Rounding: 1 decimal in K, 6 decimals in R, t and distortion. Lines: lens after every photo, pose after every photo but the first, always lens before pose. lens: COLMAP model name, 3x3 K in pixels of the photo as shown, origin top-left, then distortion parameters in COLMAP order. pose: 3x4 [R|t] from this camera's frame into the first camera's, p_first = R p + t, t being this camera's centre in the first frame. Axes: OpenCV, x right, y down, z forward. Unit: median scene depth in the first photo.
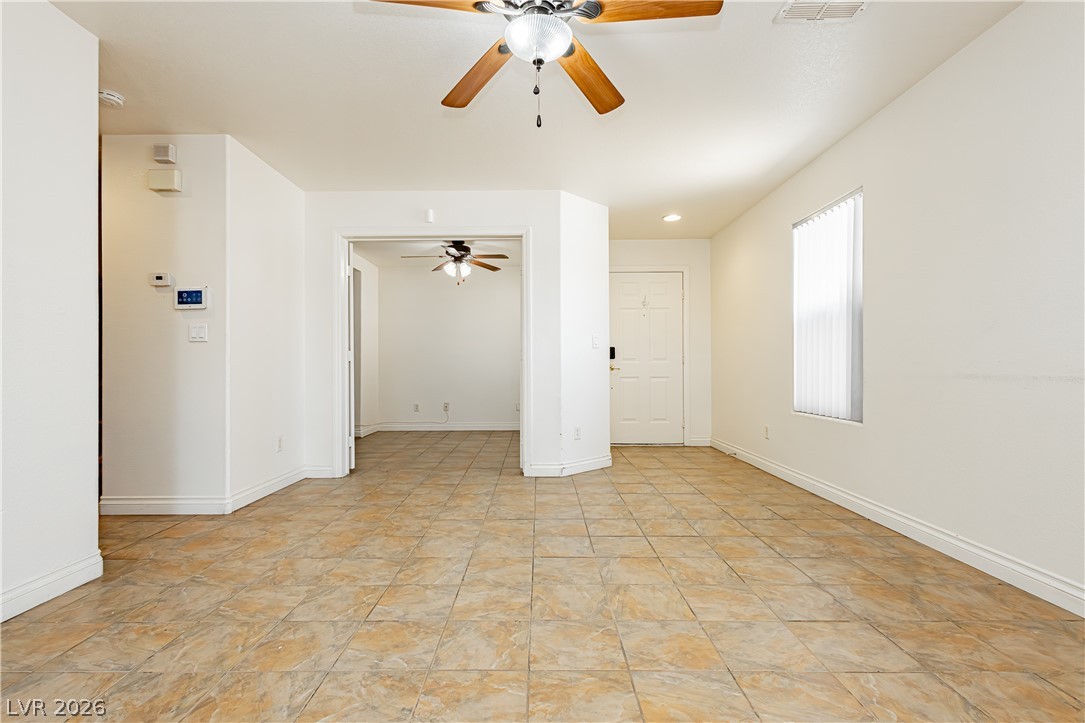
lens RADIAL K [[503.0, 0, 527.8], [0, 503.0, 367.5], [0, 0, 1]] dist [0.007054, -0.002685]
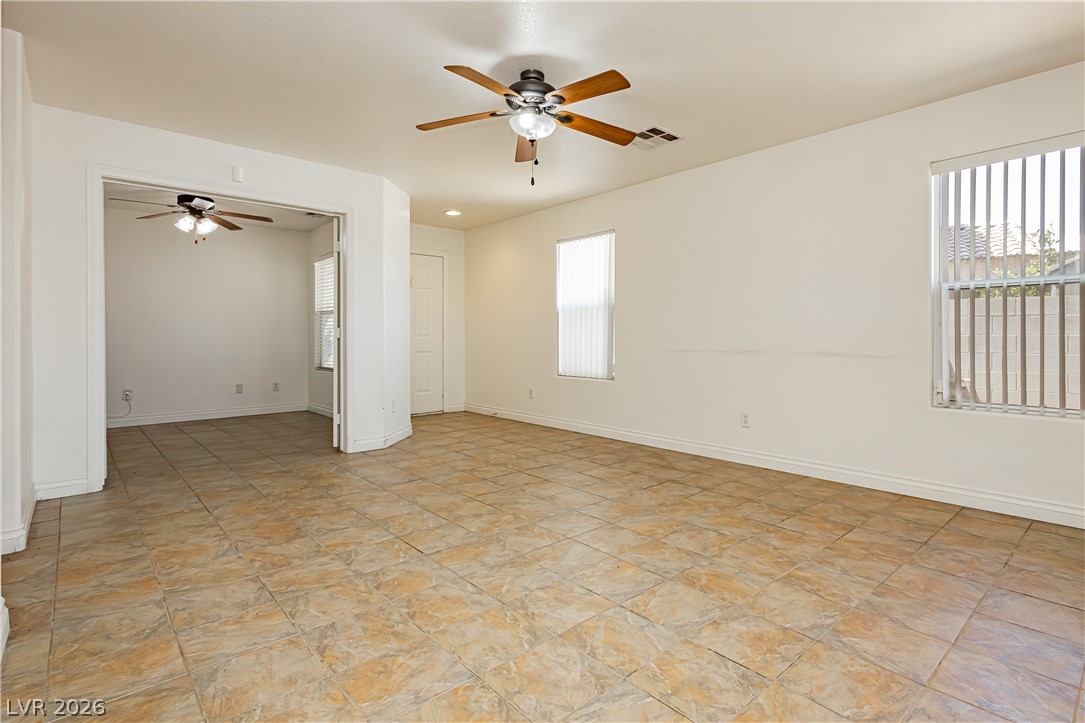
lens RADIAL K [[546.8, 0, 568.1], [0, 546.8, 343.4], [0, 0, 1]] dist [0.007307, -0.000693]
pose [[0.727046, -0.006806, 0.686555, -0.780822], [-0.001293, 0.999936, 0.011283, -0.030676], [-0.686587, -0.009091, 0.726990, -0.178630]]
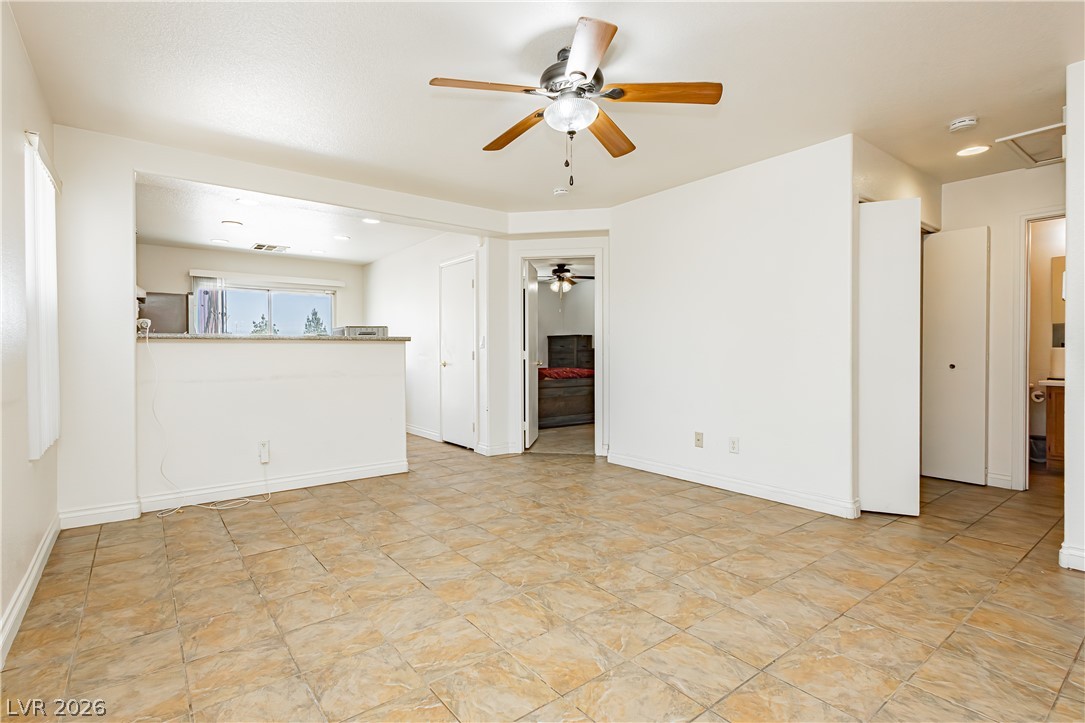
lens RADIAL K [[503.0, 0, 537.3], [0, 503.0, 362.7], [0, 0, 1]] dist [0.007054, -0.002685]
pose [[-0.770763, 0.019392, -0.636827, 0.691970], [0.006863, 0.999731, 0.022136, -0.056896], [0.637085, 0.012691, -0.770689, 1.494758]]
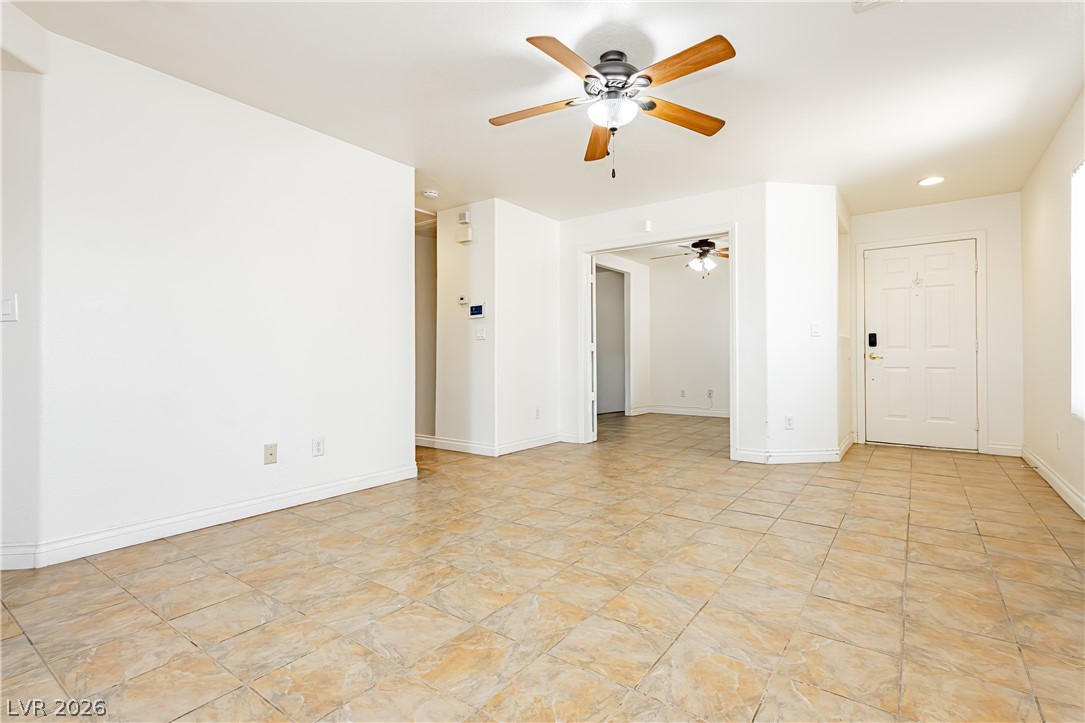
lens RADIAL K [[503.0, 0, 545.9], [0, 503.0, 355.9], [0, 0, 1]] dist [0.007054, -0.002685]
pose [[0.817230, -0.000704, -0.576311, 0.507219], [0.001277, 0.999999, 0.000590, -0.004779], [0.576310, -0.001218, 0.817230, -0.154310]]
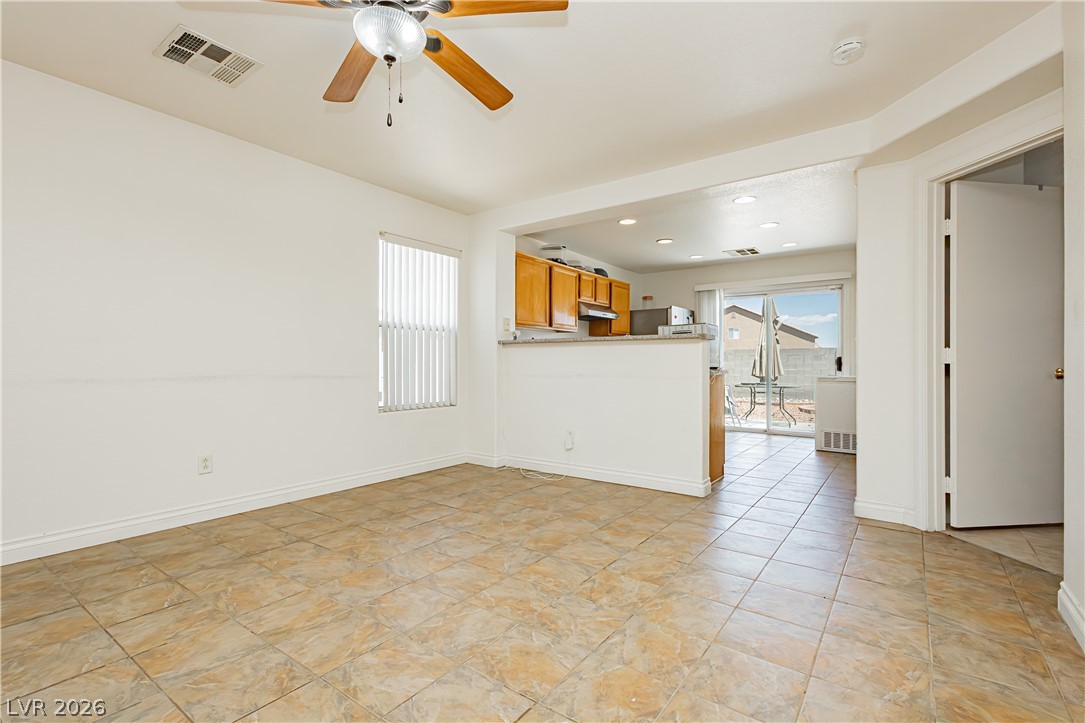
lens RADIAL K [[503.0, 0, 558.7], [0, 503.0, 372.7], [0, 0, 1]] dist [0.007054, -0.002685]
pose [[-0.835651, -0.007611, 0.549208, -0.609218], [-0.000001, 0.999904, 0.013855, -0.015971], [-0.549260, 0.011578, -0.835571, 1.274151]]
